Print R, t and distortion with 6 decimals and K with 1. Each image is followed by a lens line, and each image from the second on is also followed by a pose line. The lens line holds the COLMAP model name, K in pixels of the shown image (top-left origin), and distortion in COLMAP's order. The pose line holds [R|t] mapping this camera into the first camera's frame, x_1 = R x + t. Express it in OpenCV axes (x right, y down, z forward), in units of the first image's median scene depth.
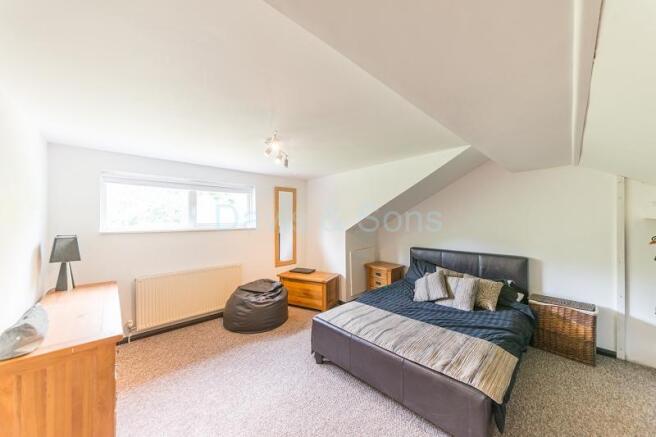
lens RADIAL K [[231.9, 0, 327.8], [0, 231.9, 217.2], [0, 0, 1]] dist [-0.000189, 0.000029]
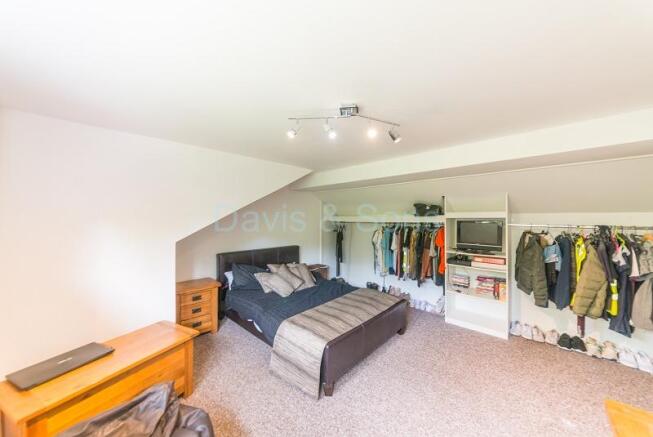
lens RADIAL K [[230.8, 0, 326.3], [0, 230.8, 217.2], [0, 0, 1]] dist [-0.000189, 0.000029]
pose [[-0.049939, 0.013917, 0.998655, -0.621897], [-0.009502, 0.999851, -0.014409, 0.001536], [-0.998707, -0.010208, -0.049800, 0.759434]]
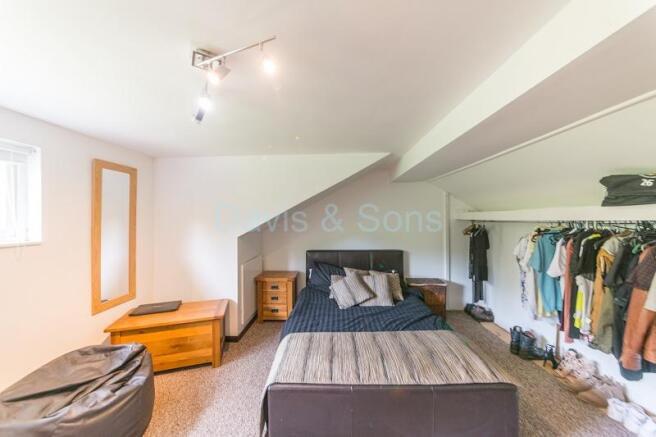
lens RADIAL K [[228.1, 0, 326.3], [0, 228.1, 217.6], [0, 0, 1]] dist [-0.000472, 0.000003]
pose [[0.709620, 0.004372, 0.704571, -0.268556], [-0.000168, 0.999982, -0.006036, 0.002156], [-0.704585, 0.004165, 0.709608, 0.347663]]
